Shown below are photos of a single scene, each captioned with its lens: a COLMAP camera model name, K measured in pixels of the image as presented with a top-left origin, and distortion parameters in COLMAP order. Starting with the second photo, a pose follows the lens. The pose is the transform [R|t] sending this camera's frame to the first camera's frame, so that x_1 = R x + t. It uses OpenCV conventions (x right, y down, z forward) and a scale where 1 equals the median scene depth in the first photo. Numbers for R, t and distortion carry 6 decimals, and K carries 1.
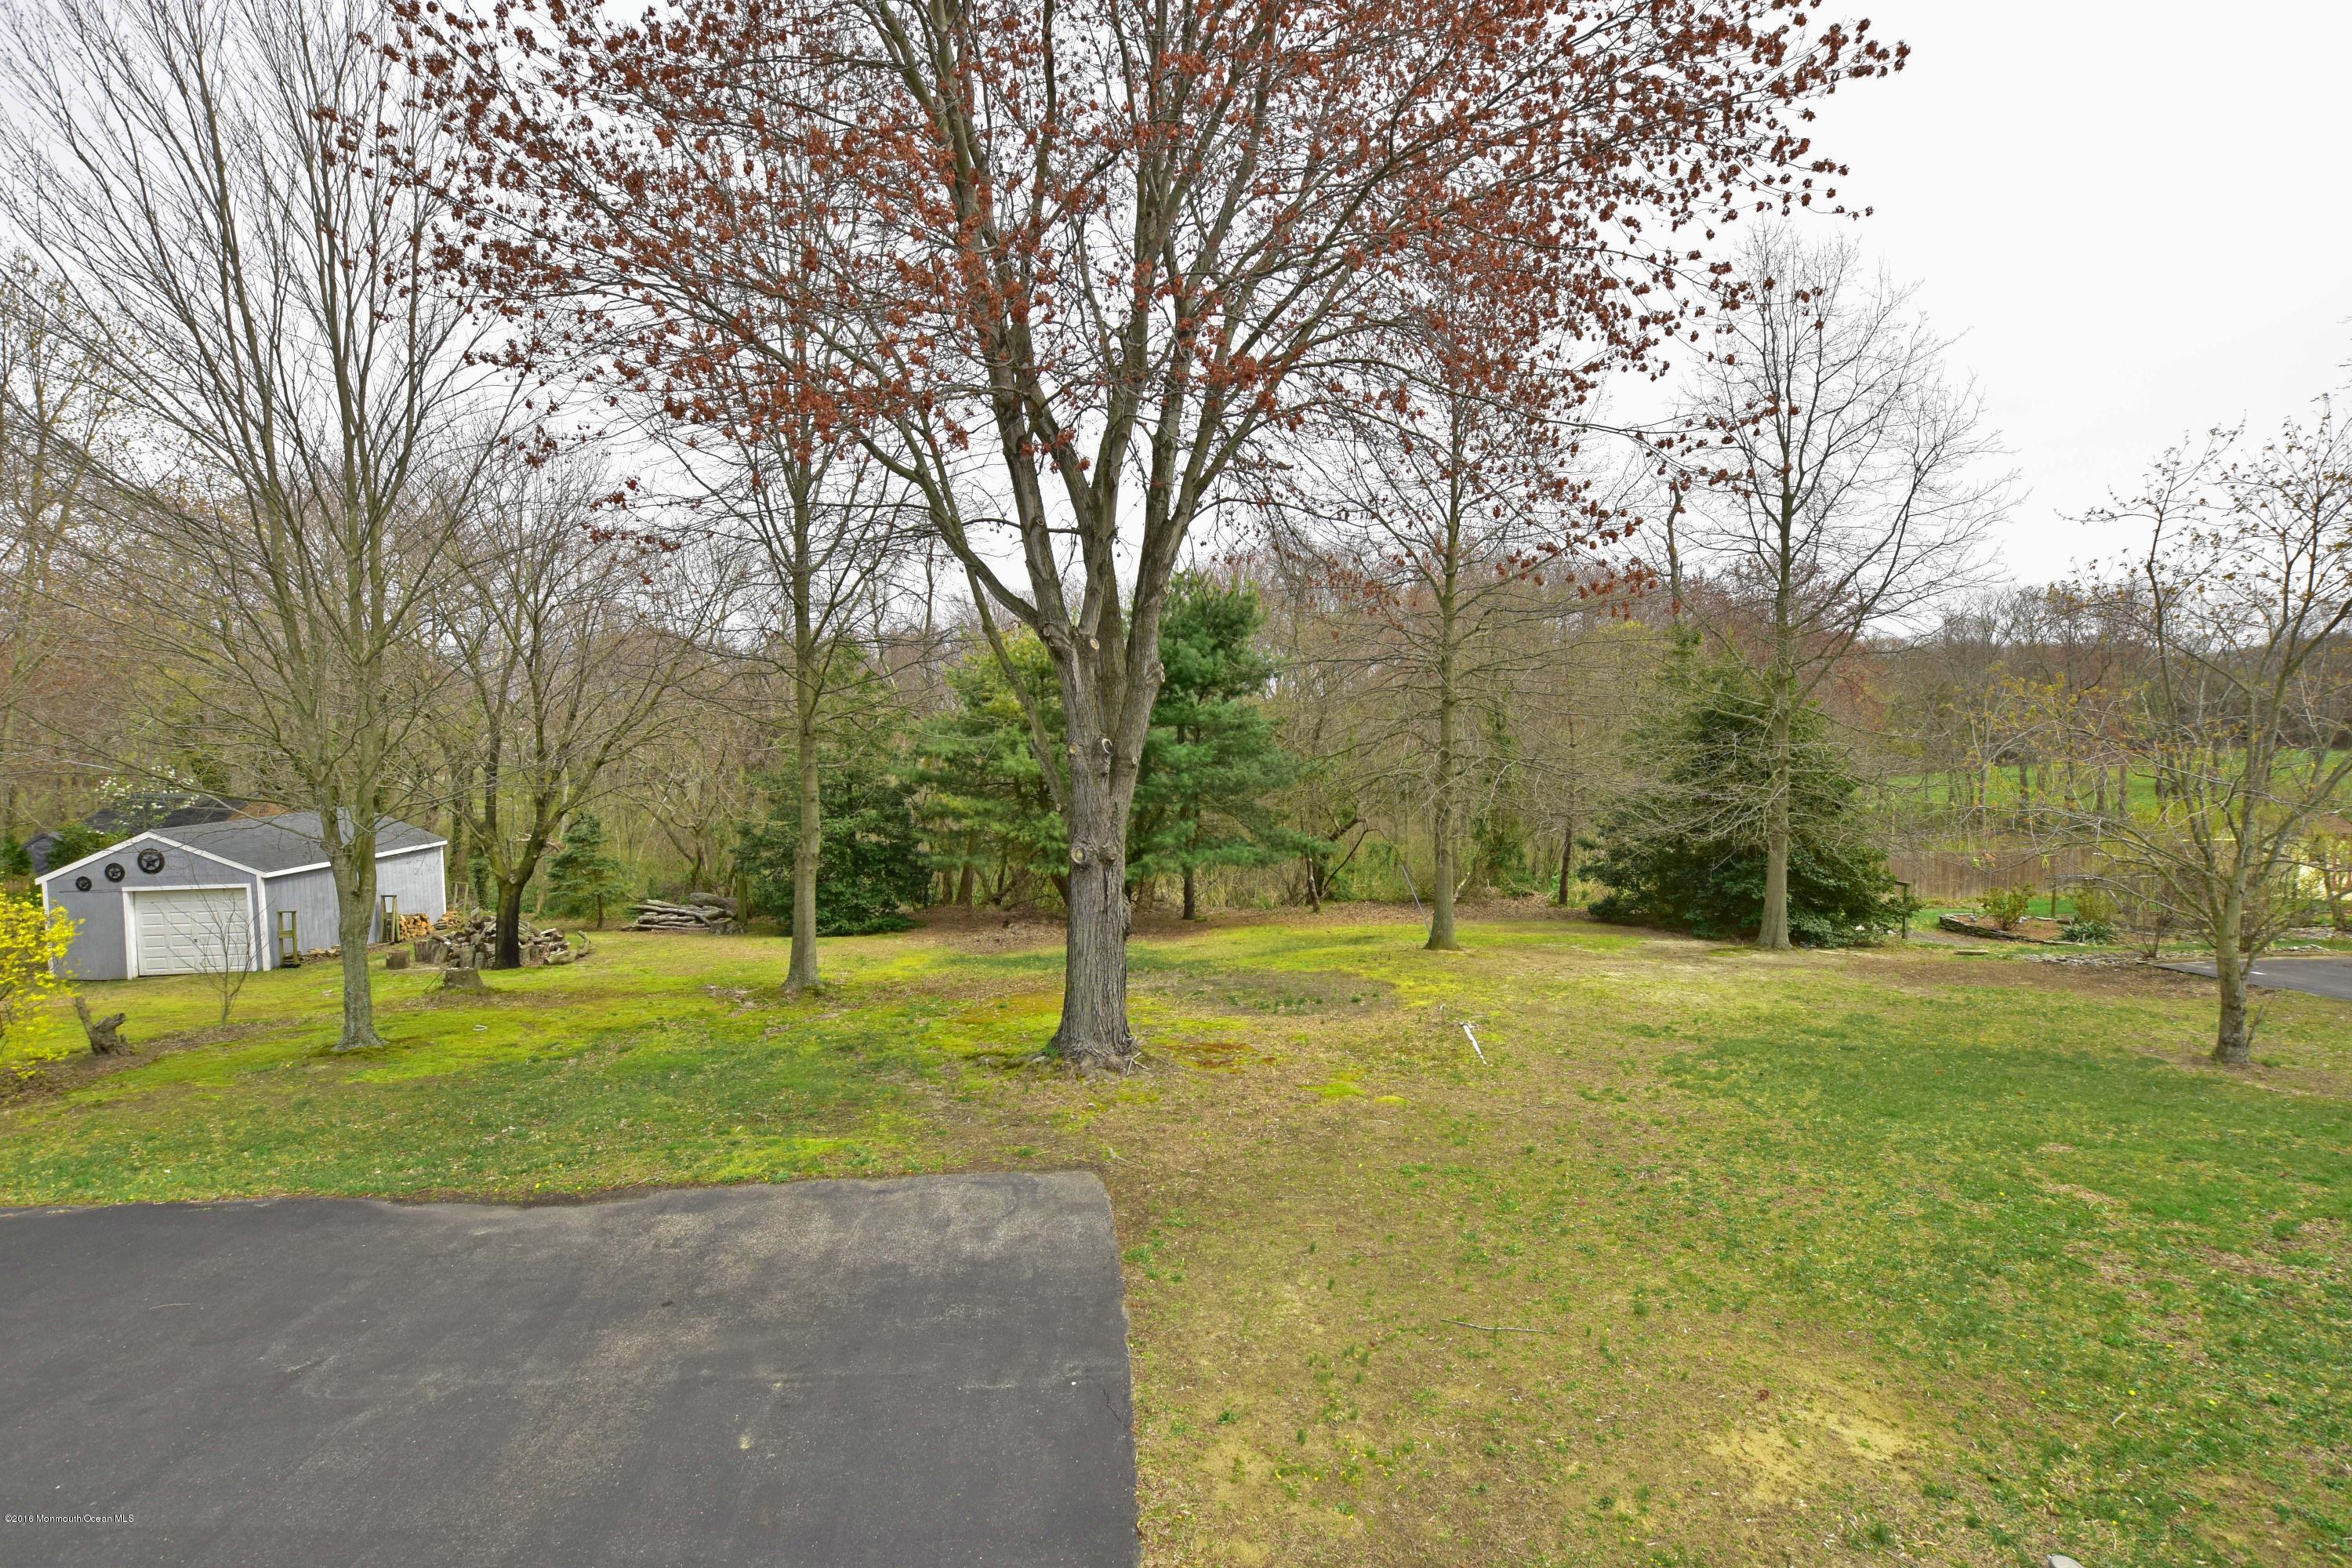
lens RADIAL K [[1044.9, 0, 1176.0], [0, 1044.9, 784.0], [0, 0, 1]] dist [-0.026513, 0.000799]
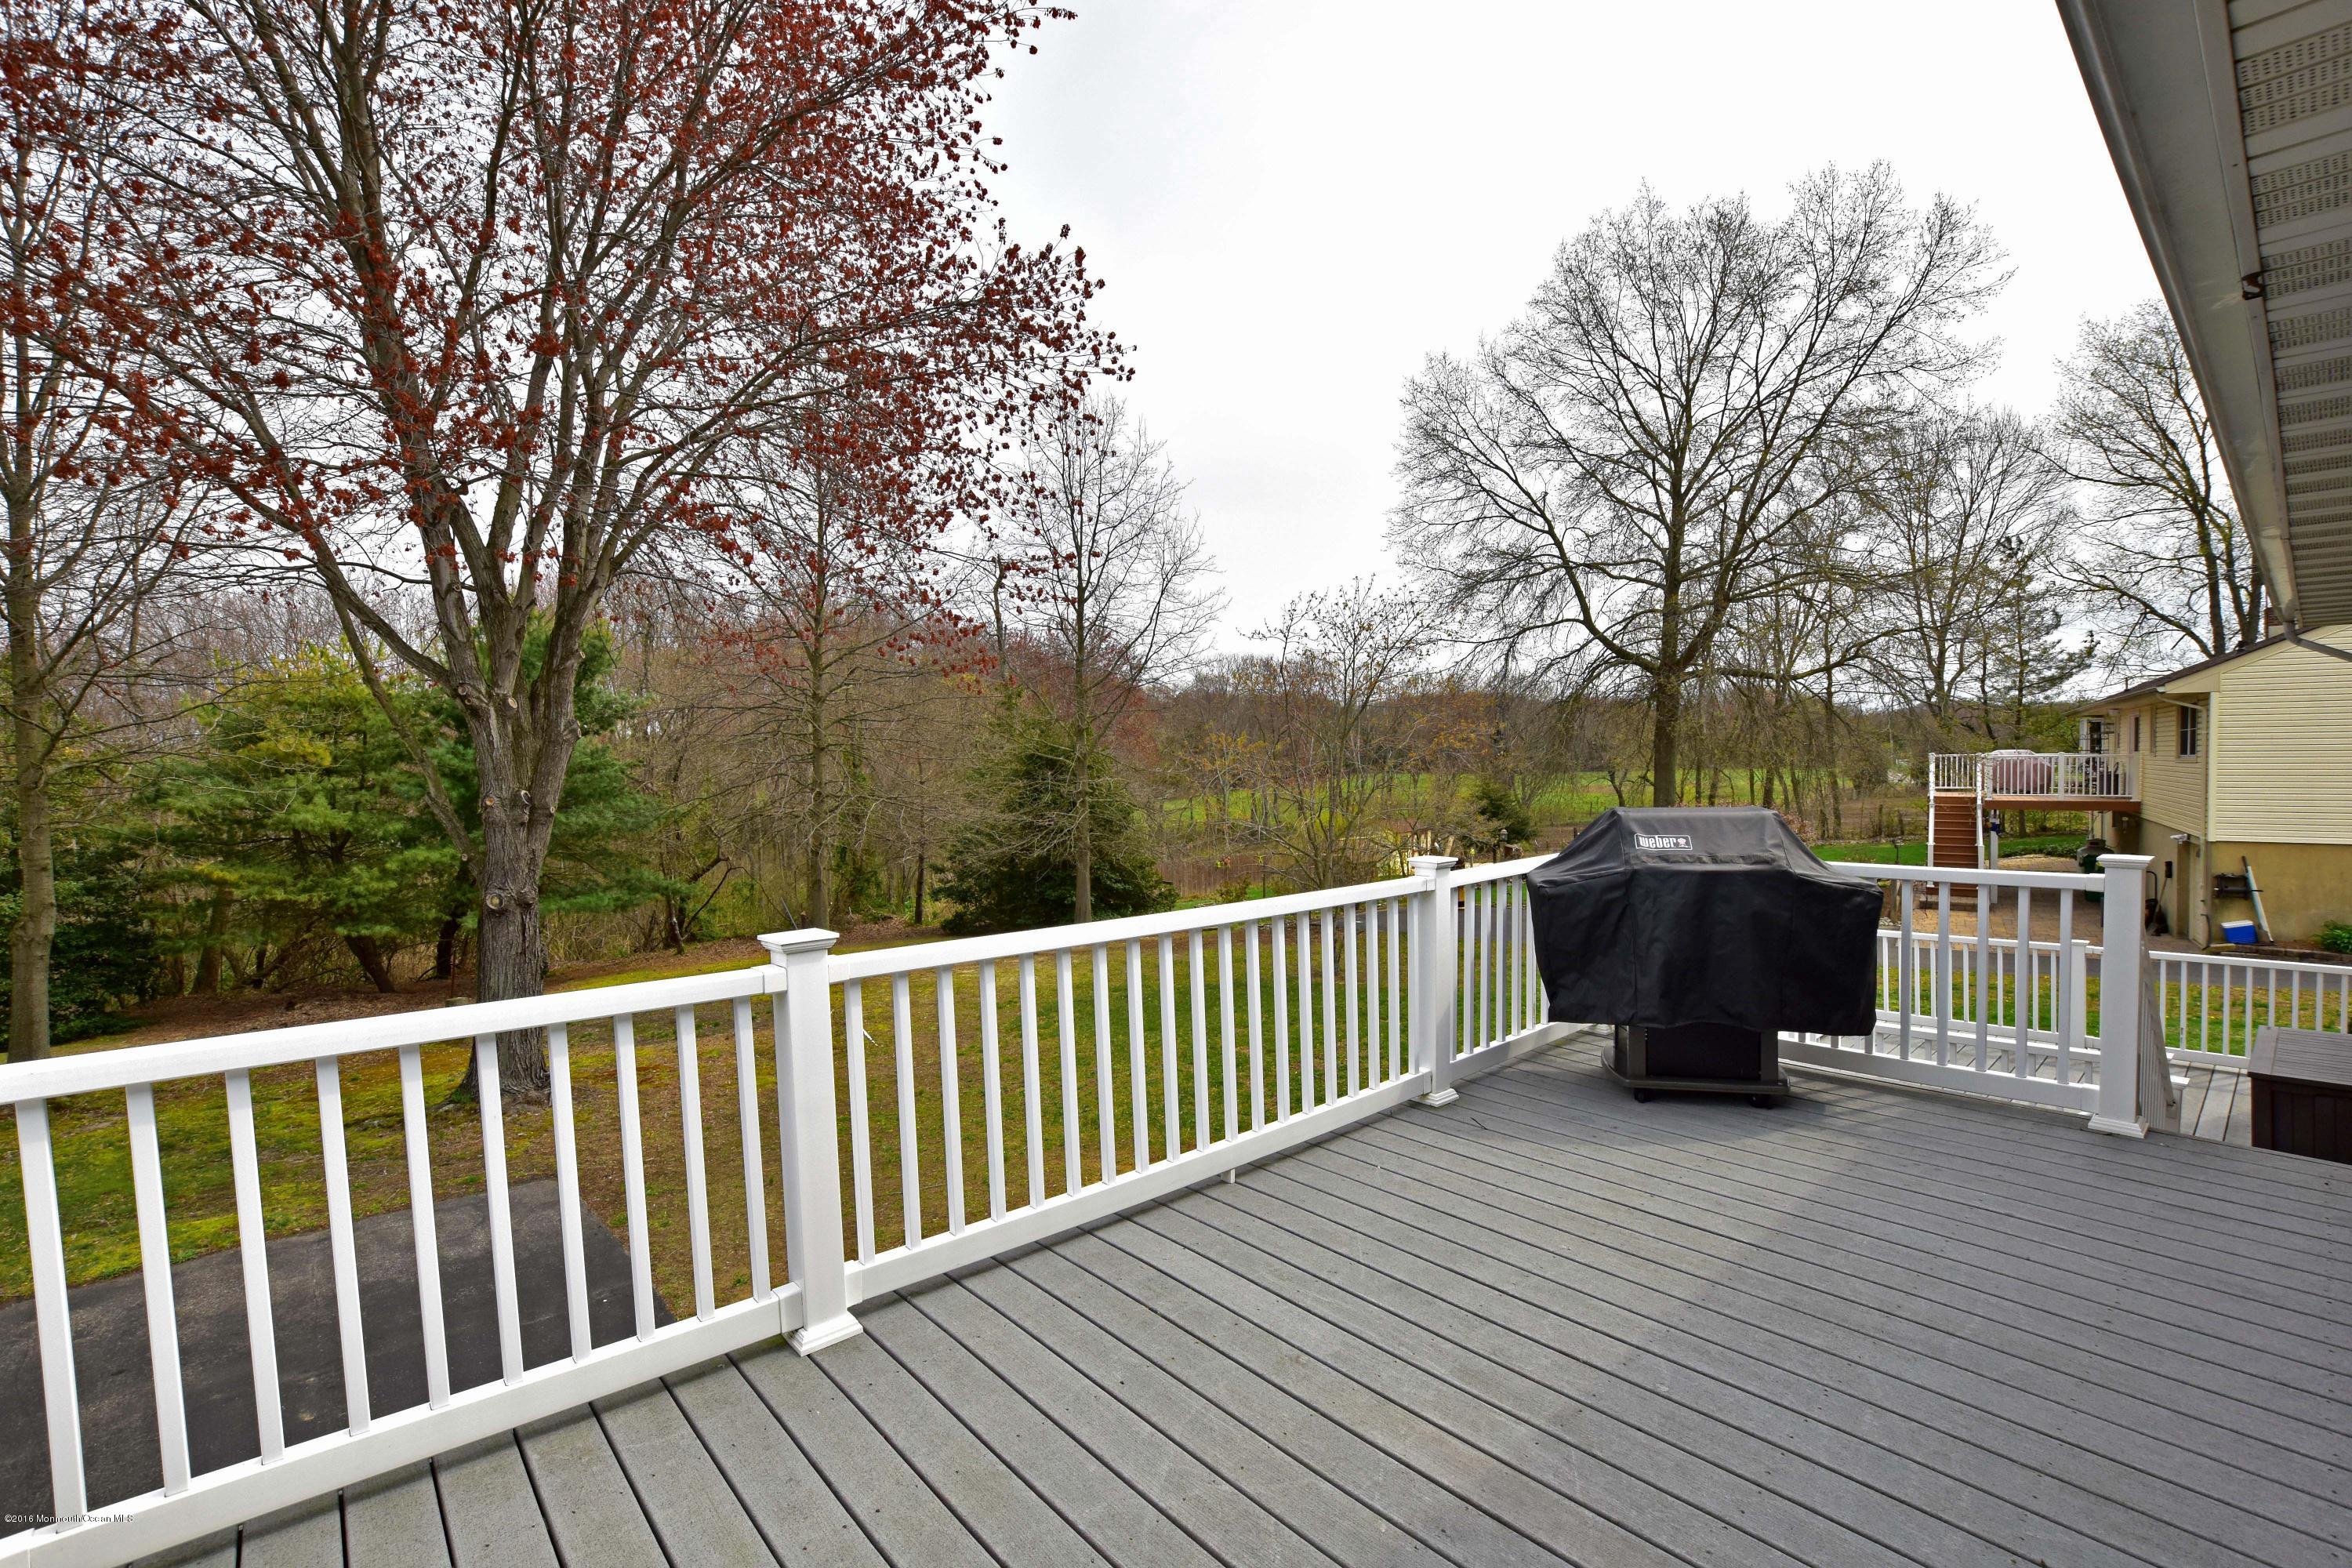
lens RADIAL K [[1044.9, 0, 1176.0], [0, 1044.9, 784.0], [0, 0, 1]] dist [-0.026513, 0.000799]
pose [[0.818746, -0.017954, 0.573875, -0.059867], [0.036542, 0.999114, -0.020877, -0.001662], [-0.572991, 0.038064, 0.818677, -0.117963]]
